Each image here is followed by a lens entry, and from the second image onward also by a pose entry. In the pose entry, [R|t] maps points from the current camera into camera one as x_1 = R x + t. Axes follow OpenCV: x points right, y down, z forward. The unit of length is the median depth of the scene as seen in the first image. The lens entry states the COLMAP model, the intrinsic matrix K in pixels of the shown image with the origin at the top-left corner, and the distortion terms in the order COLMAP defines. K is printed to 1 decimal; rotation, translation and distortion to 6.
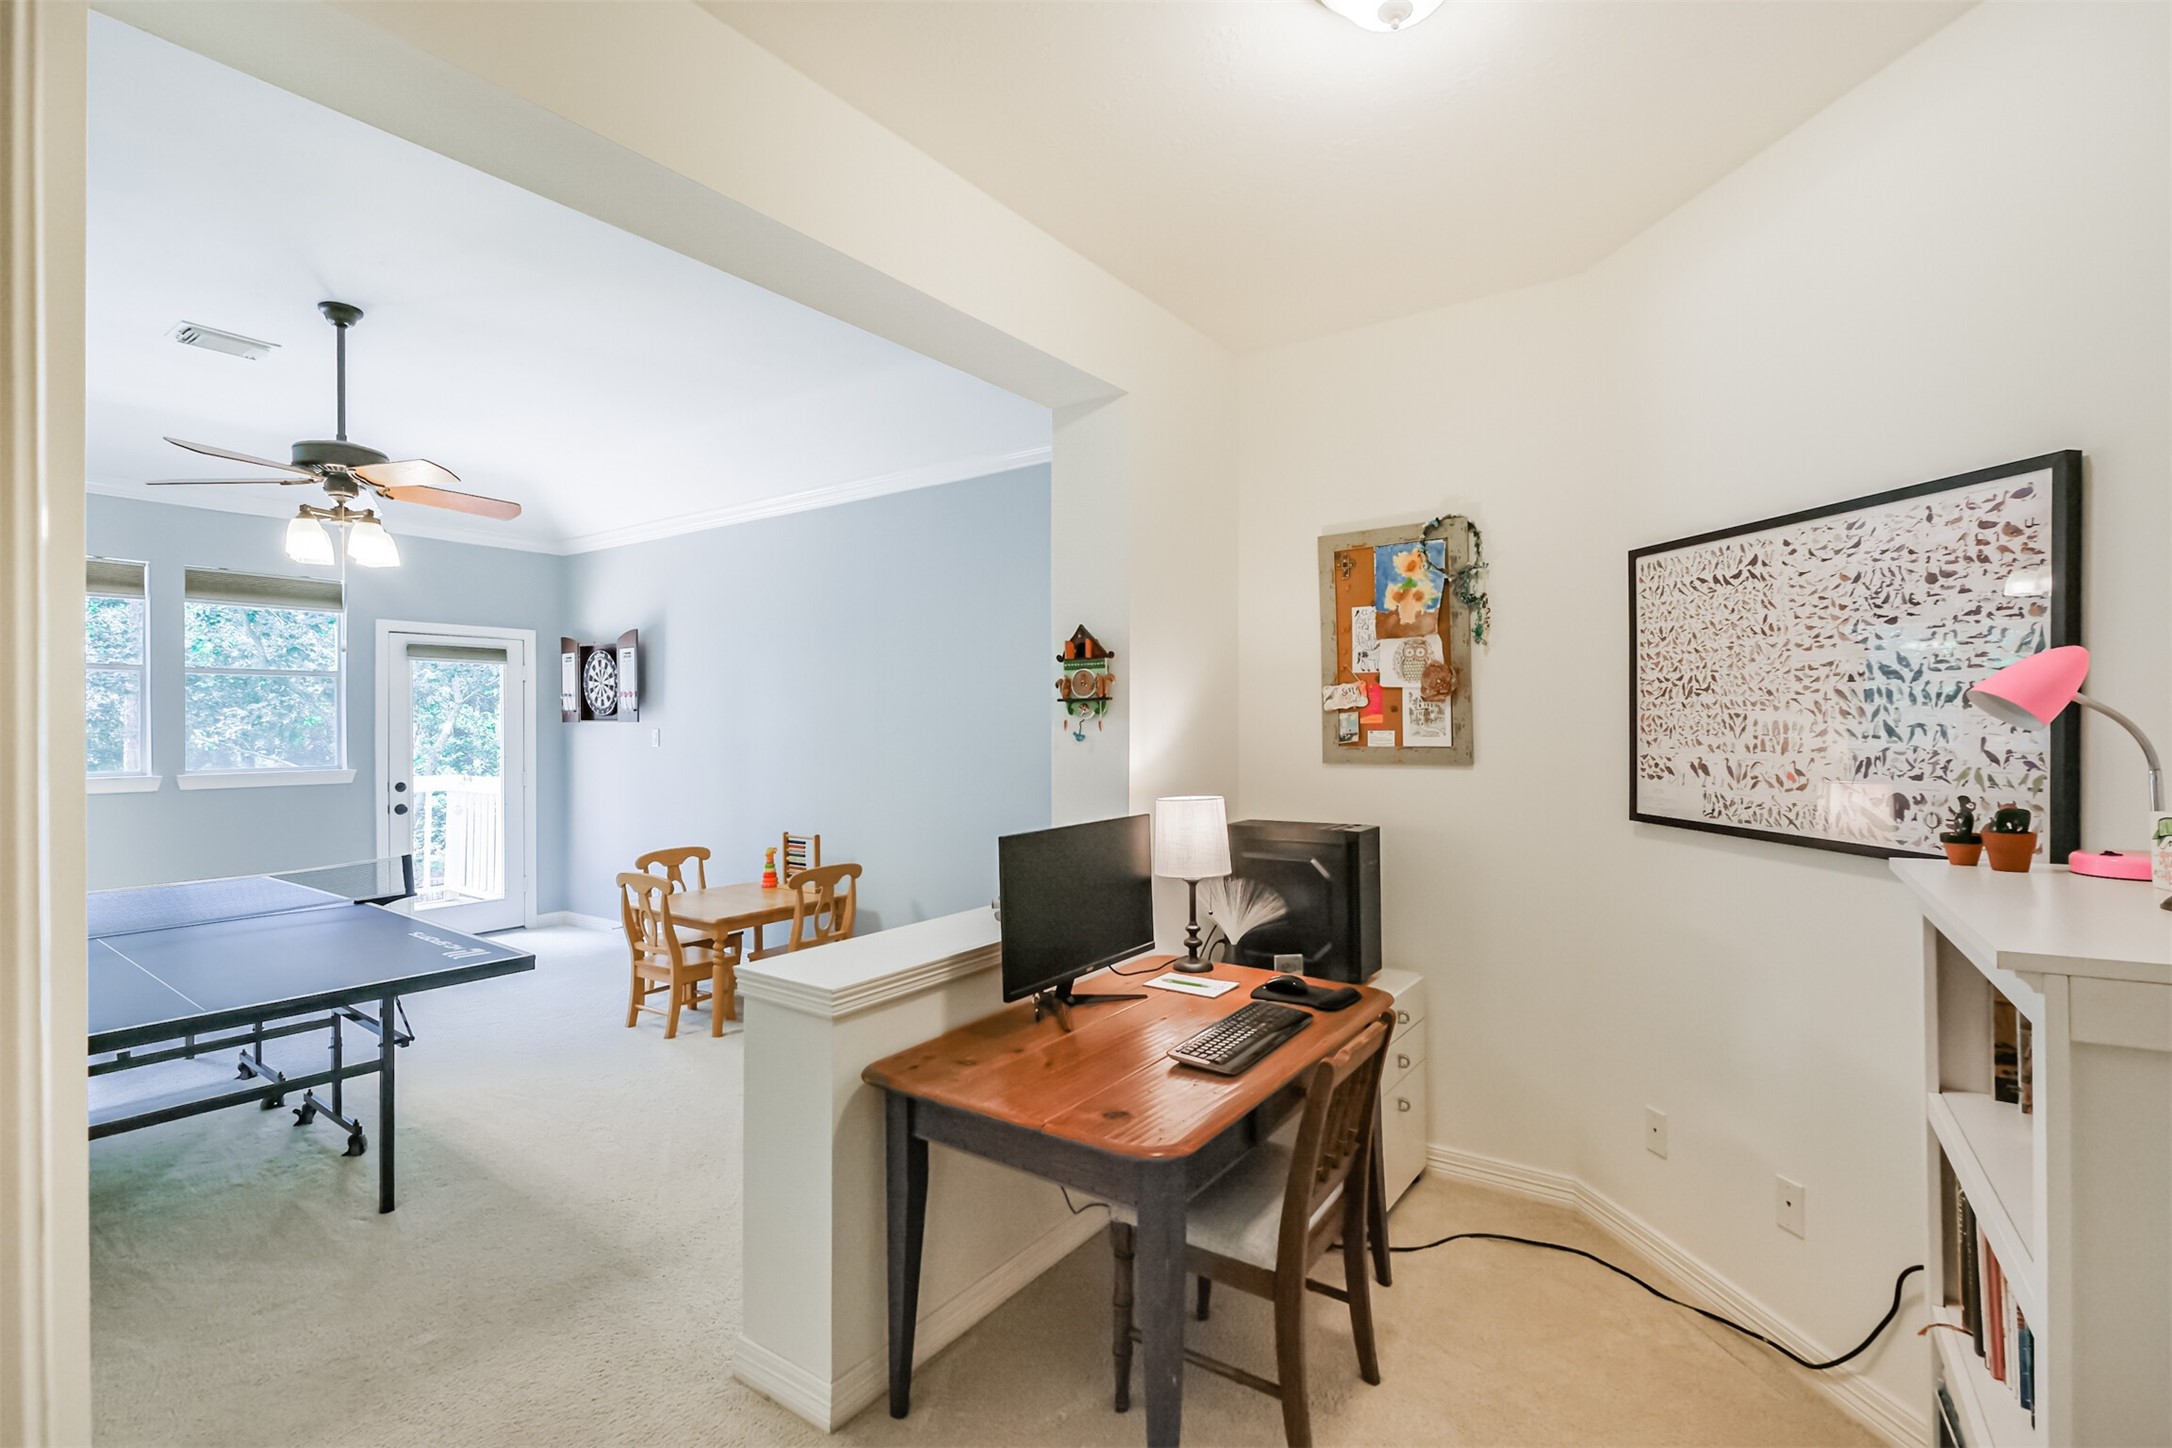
lens RADIAL K [[981.1, 0, 1080.8], [0, 981.1, 731.3], [0, 0, 1]] dist [0.010266, -0.000441]
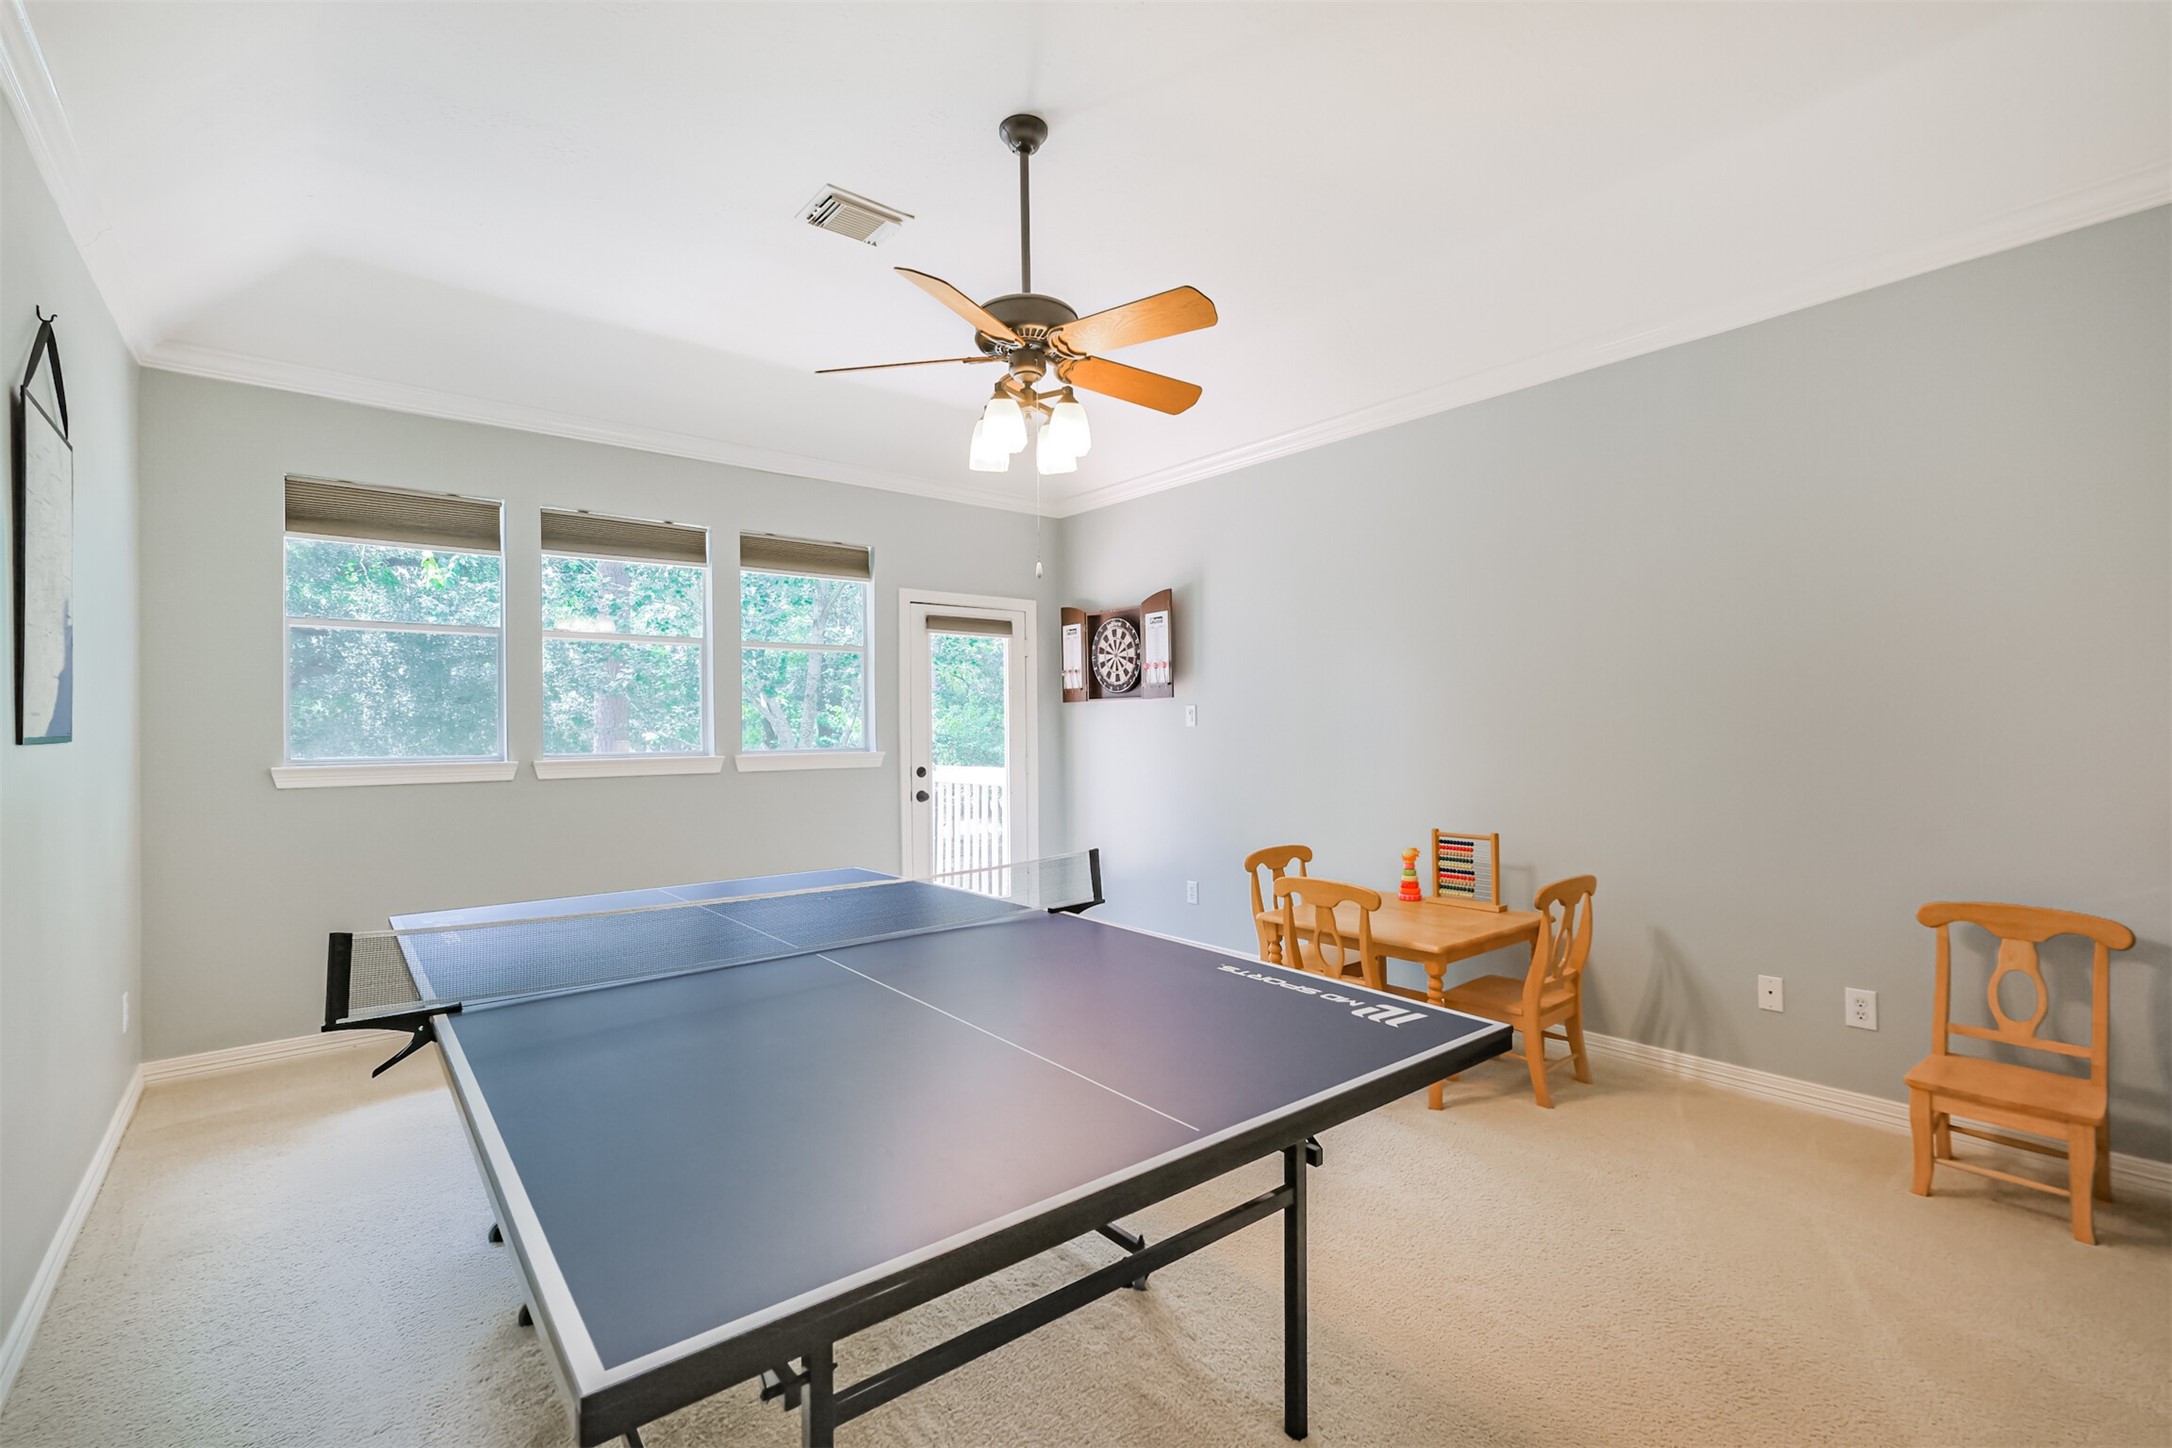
lens RADIAL K [[955.9, 0, 1104.8], [0, 955.9, 736.7], [0, 0, 1]] dist [0.009683, -0.000280]
pose [[0.970414, -0.004883, -0.241397, -0.309071], [0.005358, 0.999985, 0.001312, 0.023476], [0.241387, -0.002566, 0.970425, 0.179778]]
